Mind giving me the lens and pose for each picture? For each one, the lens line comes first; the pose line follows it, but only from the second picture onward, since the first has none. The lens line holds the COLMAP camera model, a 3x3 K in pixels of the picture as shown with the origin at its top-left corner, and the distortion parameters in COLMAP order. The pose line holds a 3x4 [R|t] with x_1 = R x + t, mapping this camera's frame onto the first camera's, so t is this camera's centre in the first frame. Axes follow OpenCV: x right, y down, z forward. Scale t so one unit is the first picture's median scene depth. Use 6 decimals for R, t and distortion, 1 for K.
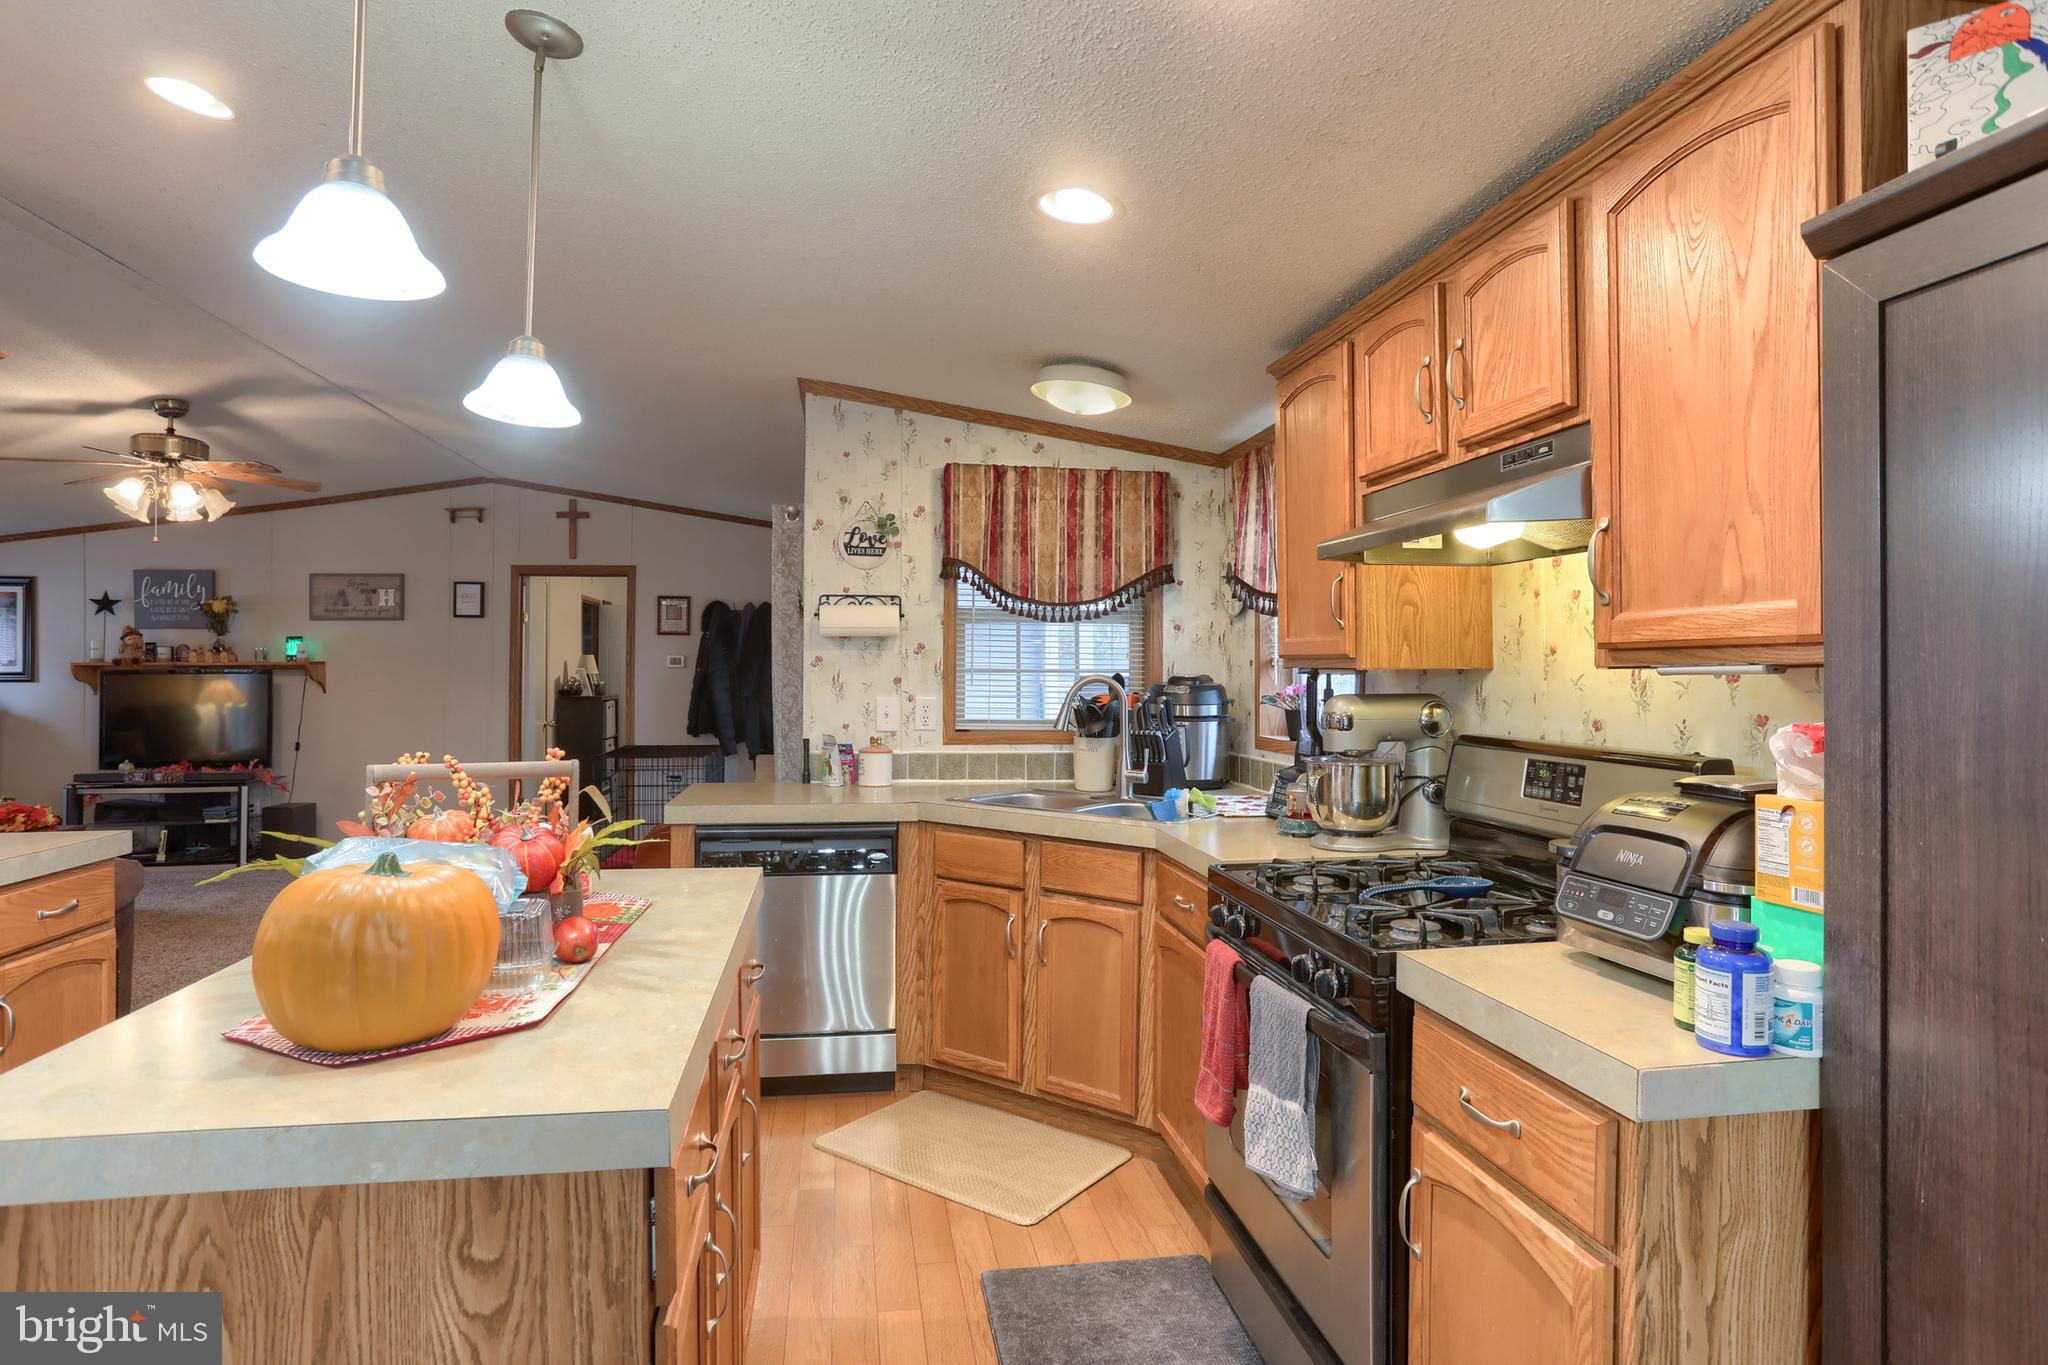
lens RADIAL K [[1100.1, 0, 1003.2], [0, 1100.1, 662.0], [0, 0, 1]] dist [-0.039346, 0.016434]
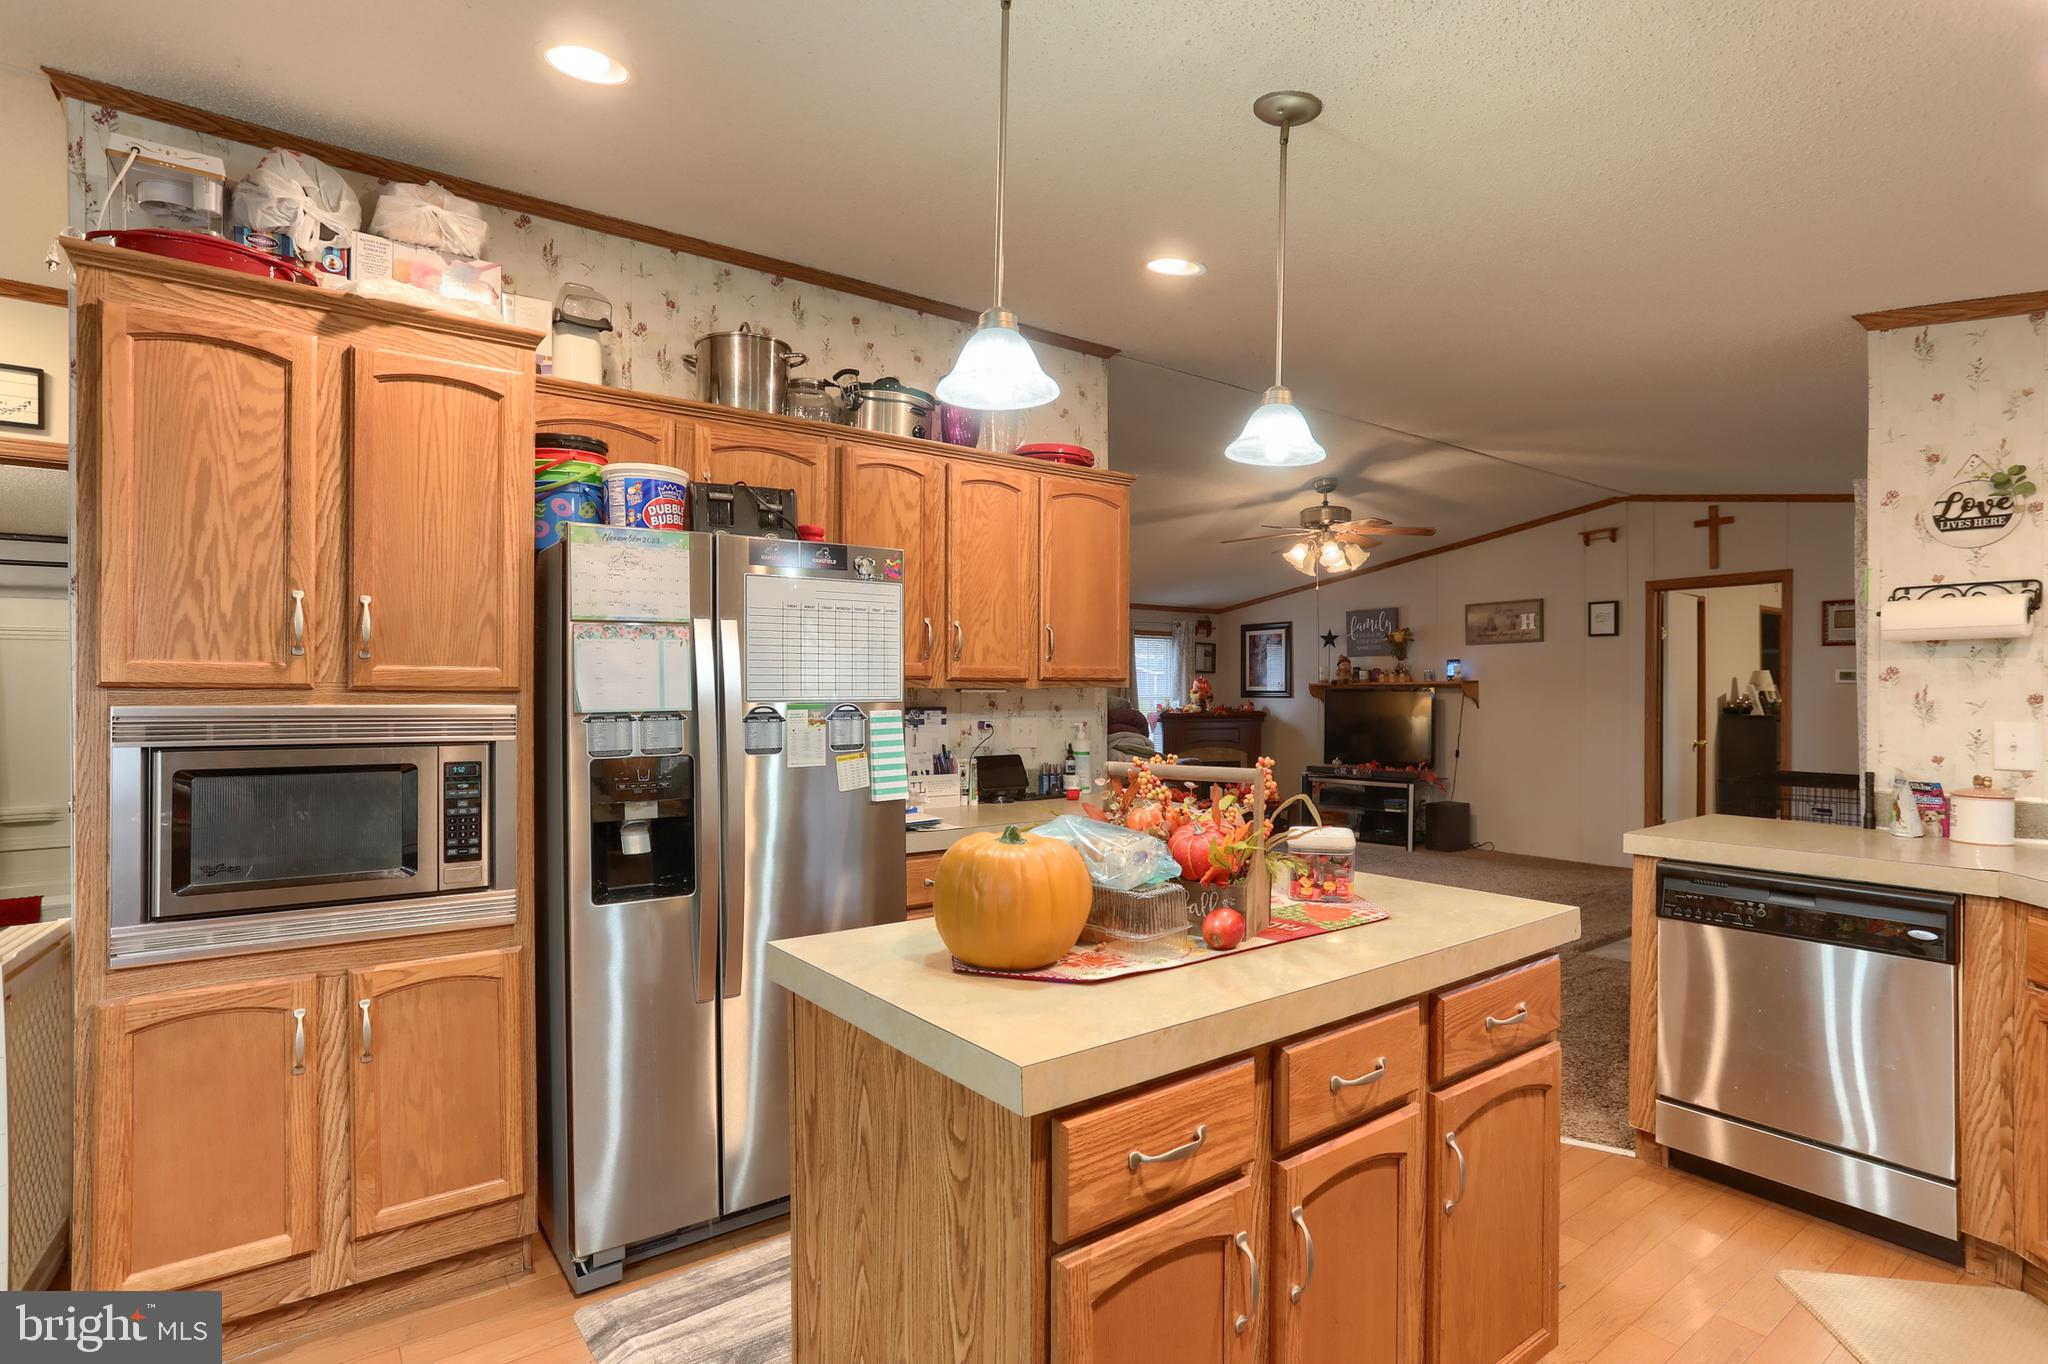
lens RADIAL K [[1017.5, 0, 1017.5], [0, 1017.5, 693.6], [0, 0, 1]] dist [-0.046708, 0.025460]
pose [[0.477575, 0.000751, -0.878591, 0.157735], [0.010553, 0.999923, 0.006591, 0.002274], [0.878528, -0.012419, 0.477530, 0.123924]]
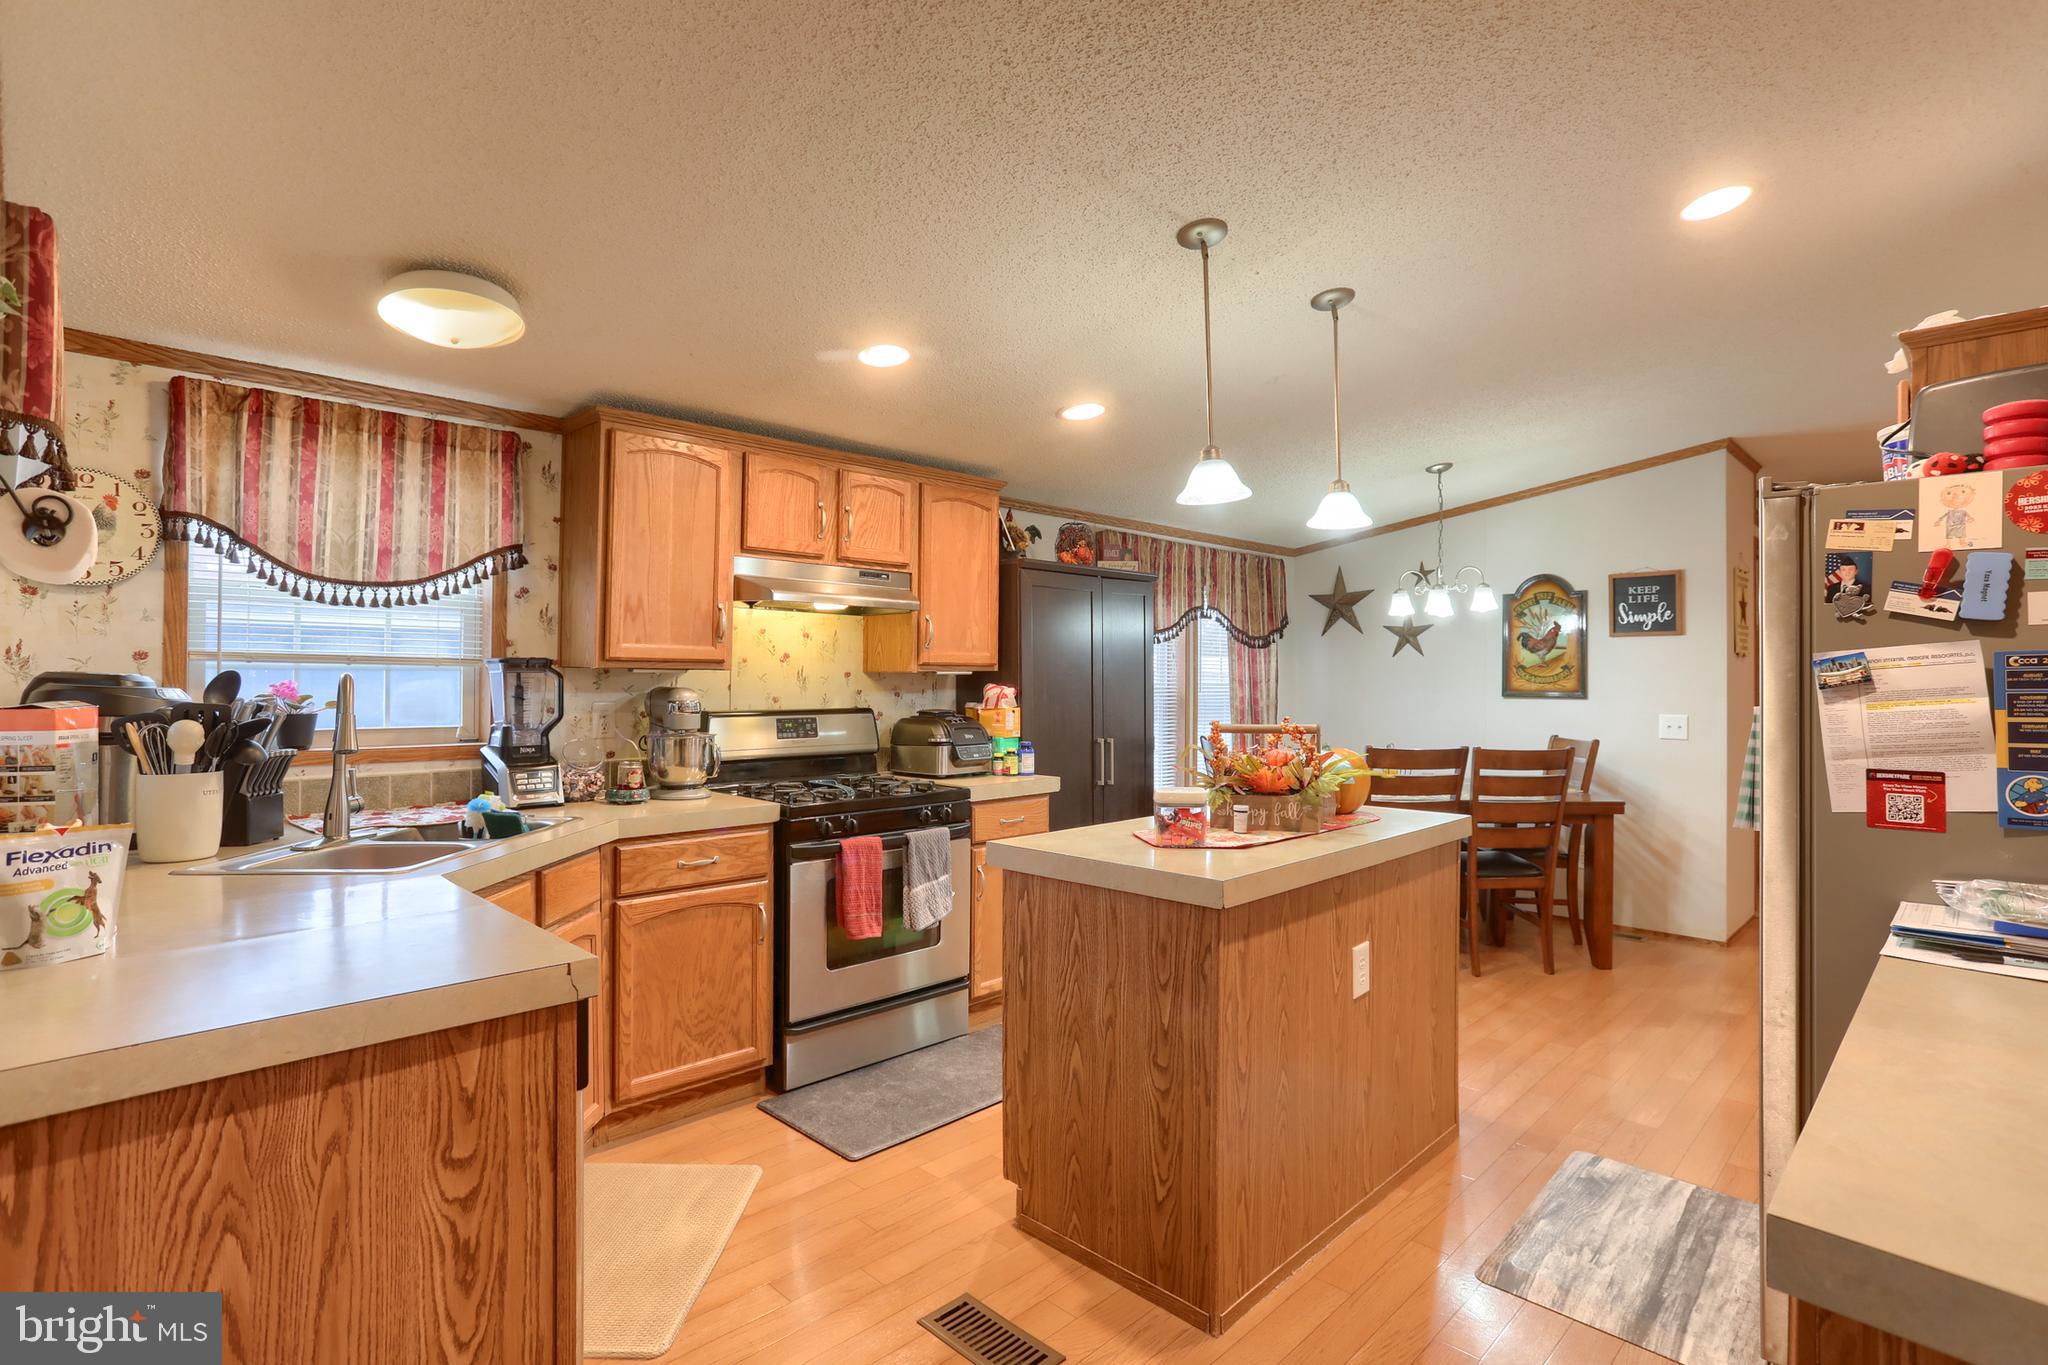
lens RADIAL K [[1017.5, 0, 1023.1], [0, 1017.5, 668.9], [0, 0, 1]] dist [-0.046708, 0.025460]
pose [[-0.603683, 0.001739, 0.797222, -0.630601], [-0.012082, 0.999863, -0.011330, 0.009628], [-0.797133, -0.016472, -0.603579, 0.932708]]
